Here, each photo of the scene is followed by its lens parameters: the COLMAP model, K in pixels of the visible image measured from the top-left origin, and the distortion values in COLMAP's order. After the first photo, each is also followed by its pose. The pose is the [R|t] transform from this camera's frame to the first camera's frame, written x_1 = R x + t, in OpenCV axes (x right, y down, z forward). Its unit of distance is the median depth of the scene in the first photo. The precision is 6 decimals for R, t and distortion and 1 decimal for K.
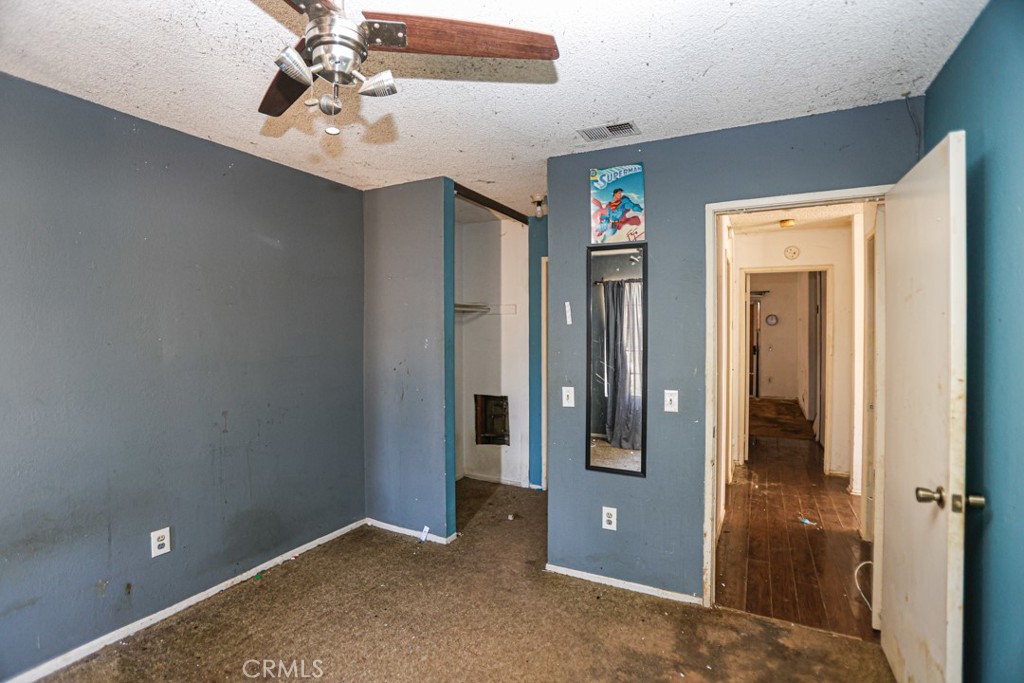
lens RADIAL K [[474.4, 0, 480.3], [0, 474.4, 329.2], [0, 0, 1]] dist [-0.065402, 0.024513]
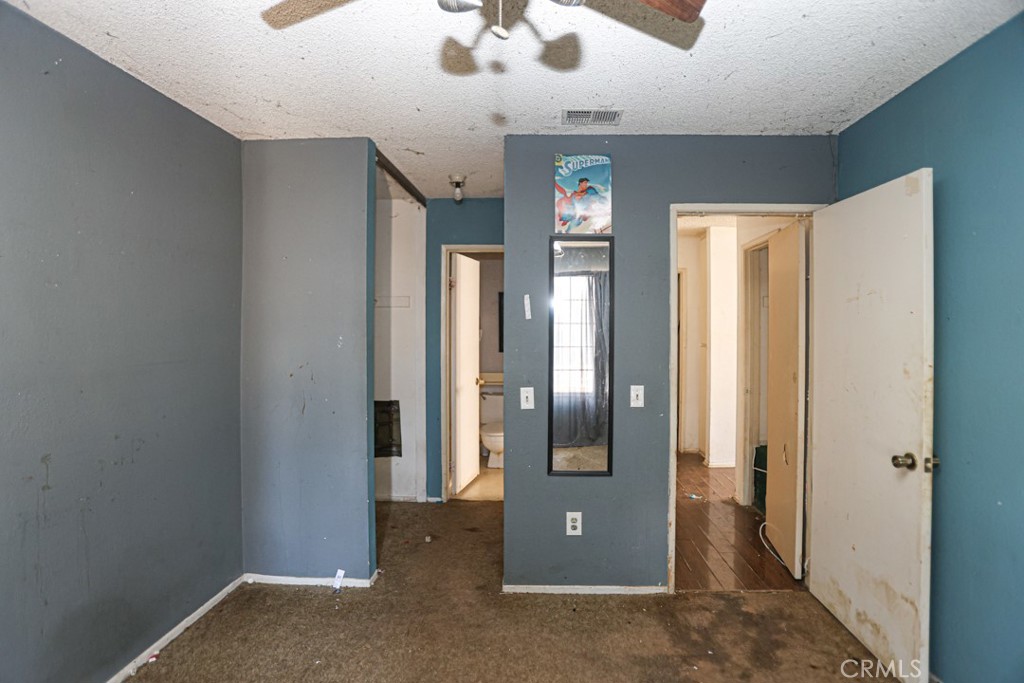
lens RADIAL K [[493.6, 0, 512.6], [0, 493.6, 321.5], [0, 0, 1]] dist [-0.071771, 0.030782]
pose [[0.898260, 0.005556, 0.439429, -0.272428], [-0.002892, 0.999973, -0.006732, 0.000823], [-0.439455, 0.004776, 0.898252, 0.162215]]
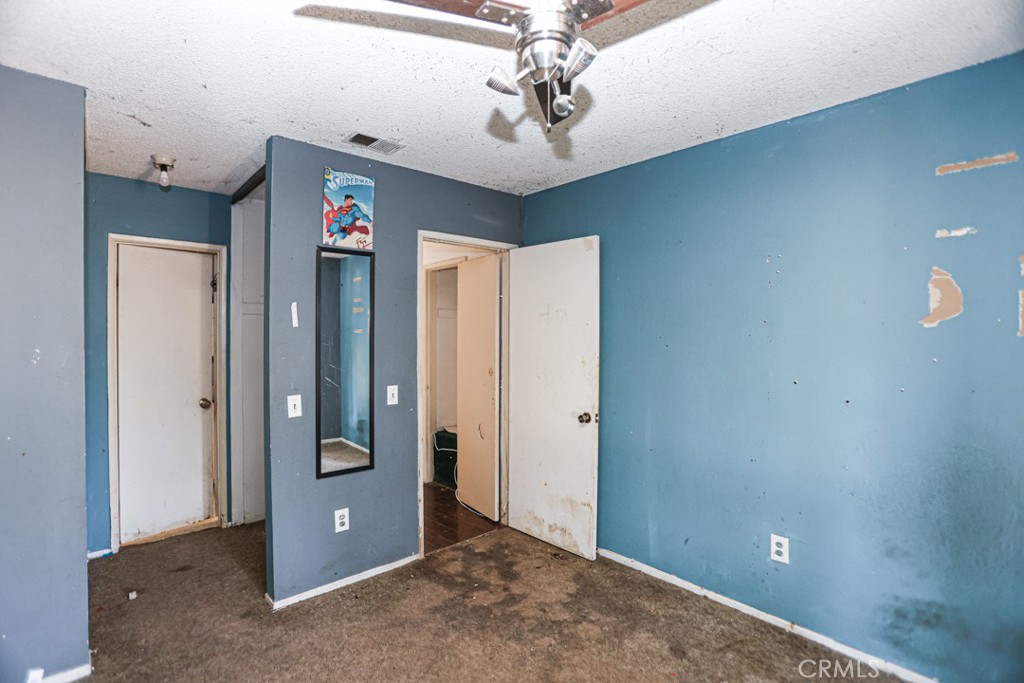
lens RADIAL K [[496.8, 0, 477.8], [0, 496.8, 334.9], [0, 0, 1]] dist [-0.074017, 0.041813]
pose [[0.362107, -0.003334, 0.932131, -0.596678], [-0.000044, 0.999994, 0.003593, 0.001905], [-0.932137, -0.001342, 0.362104, 0.344833]]
